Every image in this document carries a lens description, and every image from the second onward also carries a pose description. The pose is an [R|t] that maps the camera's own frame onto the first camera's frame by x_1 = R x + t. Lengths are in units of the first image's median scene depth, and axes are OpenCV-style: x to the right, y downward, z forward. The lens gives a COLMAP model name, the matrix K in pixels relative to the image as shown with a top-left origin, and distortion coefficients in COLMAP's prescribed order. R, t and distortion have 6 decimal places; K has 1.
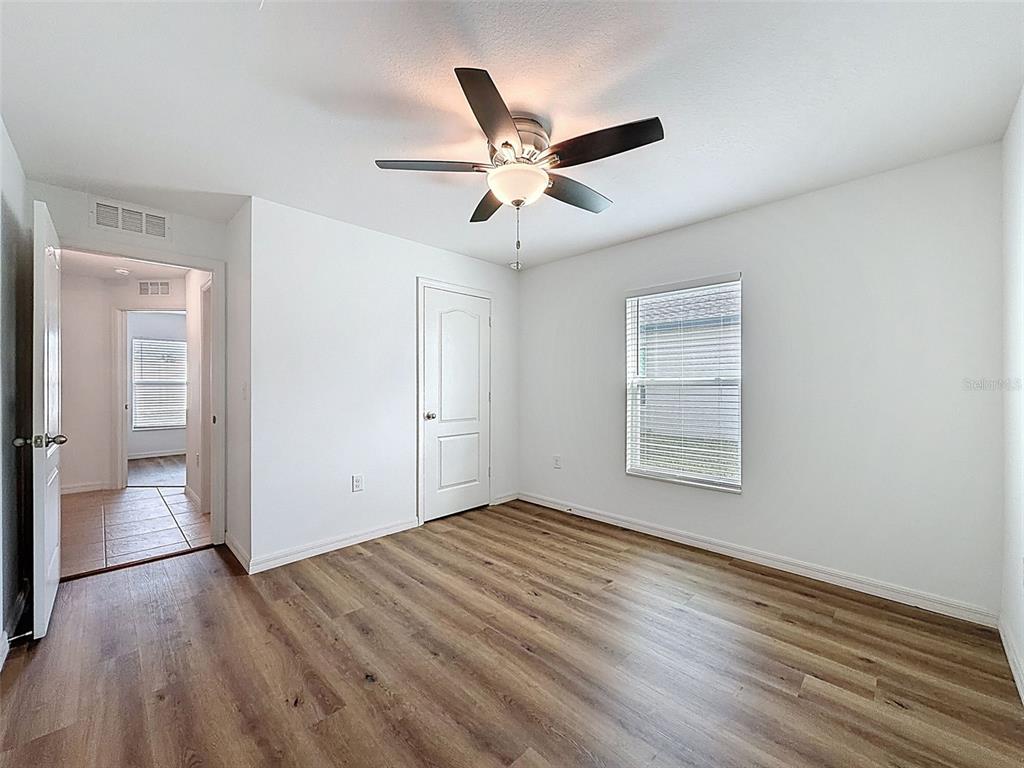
lens RADIAL K [[410.5, 0, 512.9], [0, 410.5, 385.5], [0, 0, 1]] dist [-0.000684, 0.000136]
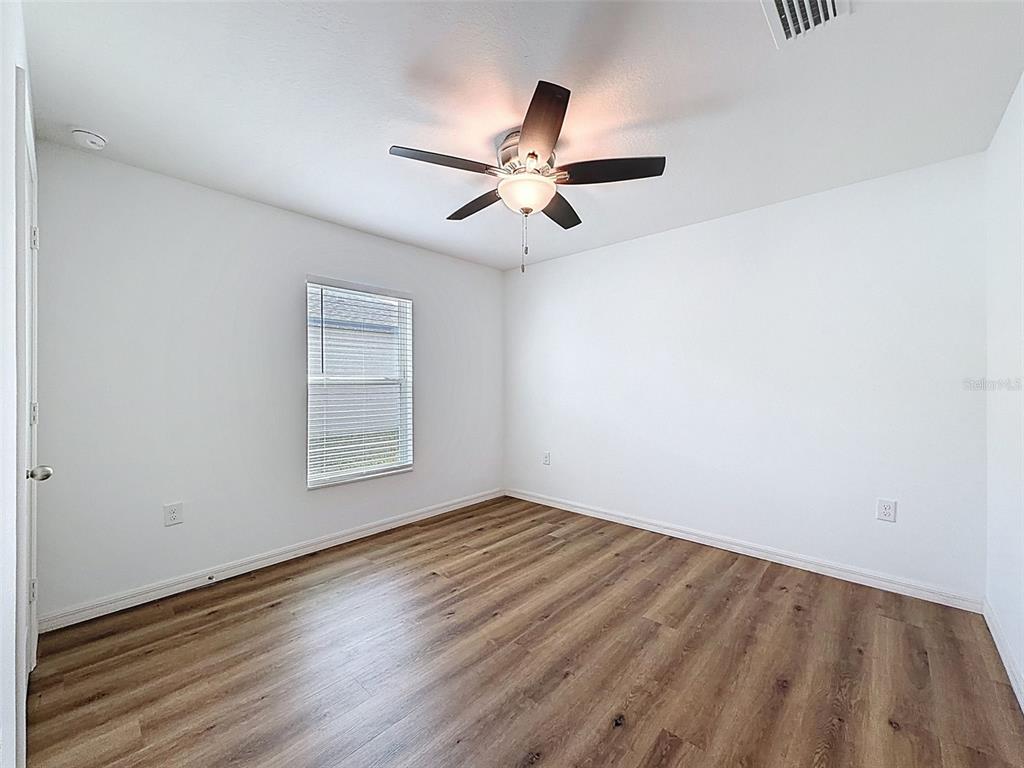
lens RADIAL K [[410.5, 0, 512.9], [0, 410.5, 385.5], [0, 0, 1]] dist [-0.000684, 0.000136]
pose [[-0.040879, -0.008008, 0.999132, -0.712195], [0.006799, 0.999943, 0.008292, -0.004662], [-0.999141, 0.007132, -0.040822, 0.743171]]
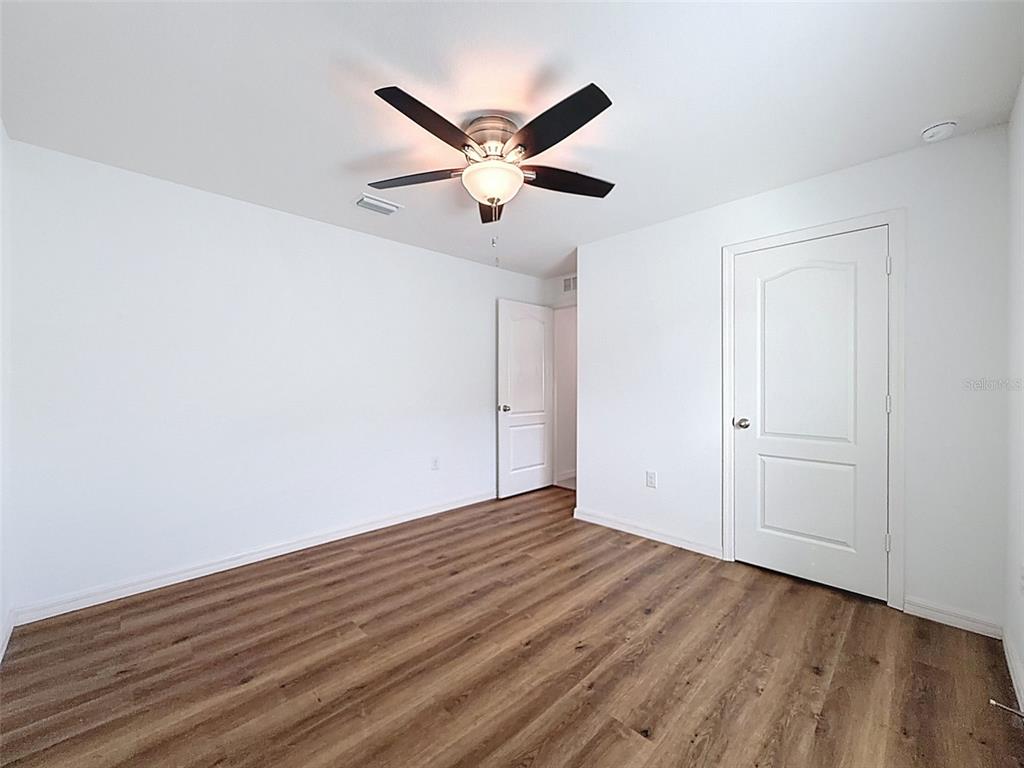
lens RADIAL K [[410.5, 0, 512.9], [0, 410.5, 385.5], [0, 0, 1]] dist [-0.000684, 0.000136]
pose [[-0.005996, 0.004310, -0.999973, 0.700530], [-0.004617, 0.999980, 0.004338, 0.001453], [0.999971, 0.004643, -0.005976, 0.725350]]
